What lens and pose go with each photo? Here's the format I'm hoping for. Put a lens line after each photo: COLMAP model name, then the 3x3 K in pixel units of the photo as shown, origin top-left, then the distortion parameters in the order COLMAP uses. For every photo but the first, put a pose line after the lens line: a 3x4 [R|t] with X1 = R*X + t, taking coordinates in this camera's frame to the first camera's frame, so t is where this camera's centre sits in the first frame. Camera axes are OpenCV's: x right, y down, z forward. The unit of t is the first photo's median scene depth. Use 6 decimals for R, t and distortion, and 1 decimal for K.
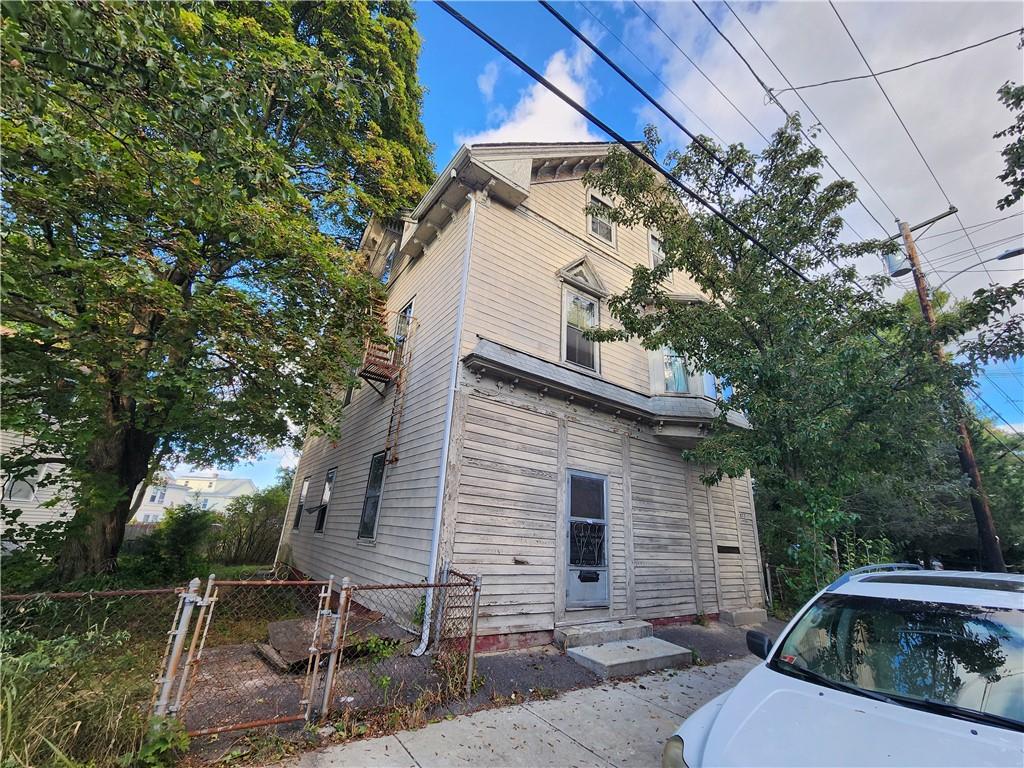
lens RADIAL K [[426.4, 0, 515.9], [0, 426.4, 385.7], [0, 0, 1]] dist [-0.007129, 0.000093]
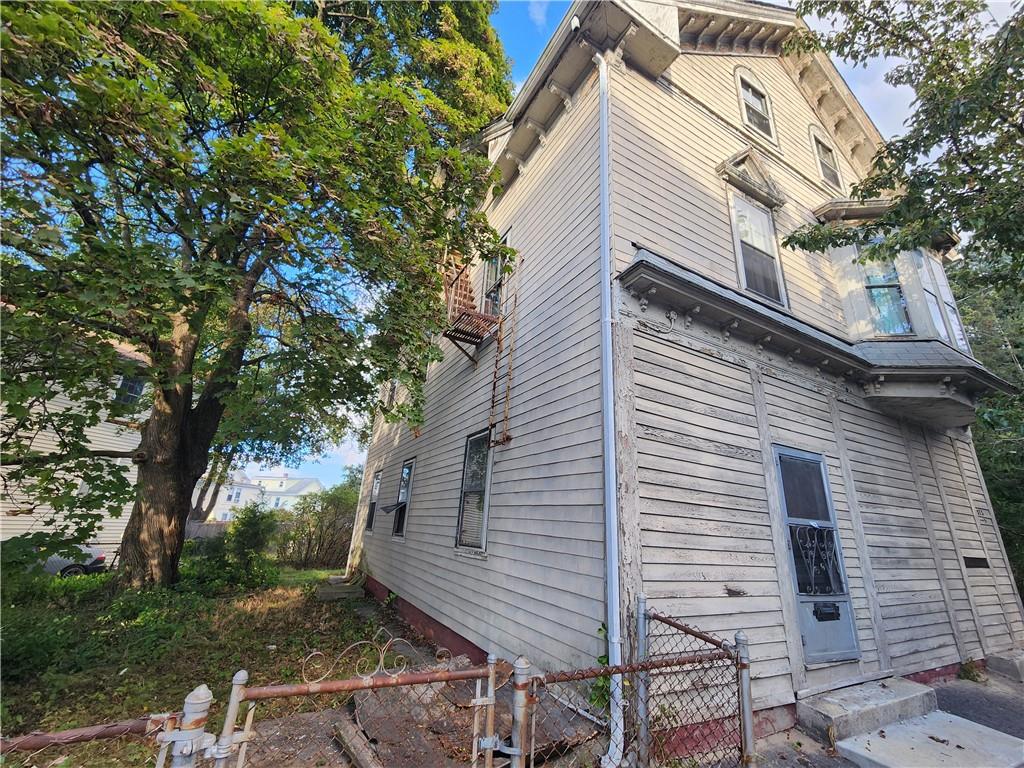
lens RADIAL K [[426.4, 0, 515.9], [0, 426.4, 385.7], [0, 0, 1]] dist [-0.007129, 0.000093]
pose [[0.992706, -0.038532, -0.114240, -0.175866], [0.039413, 0.999208, 0.005463, 0.078111], [0.113939, -0.009926, 0.993438, 0.280140]]
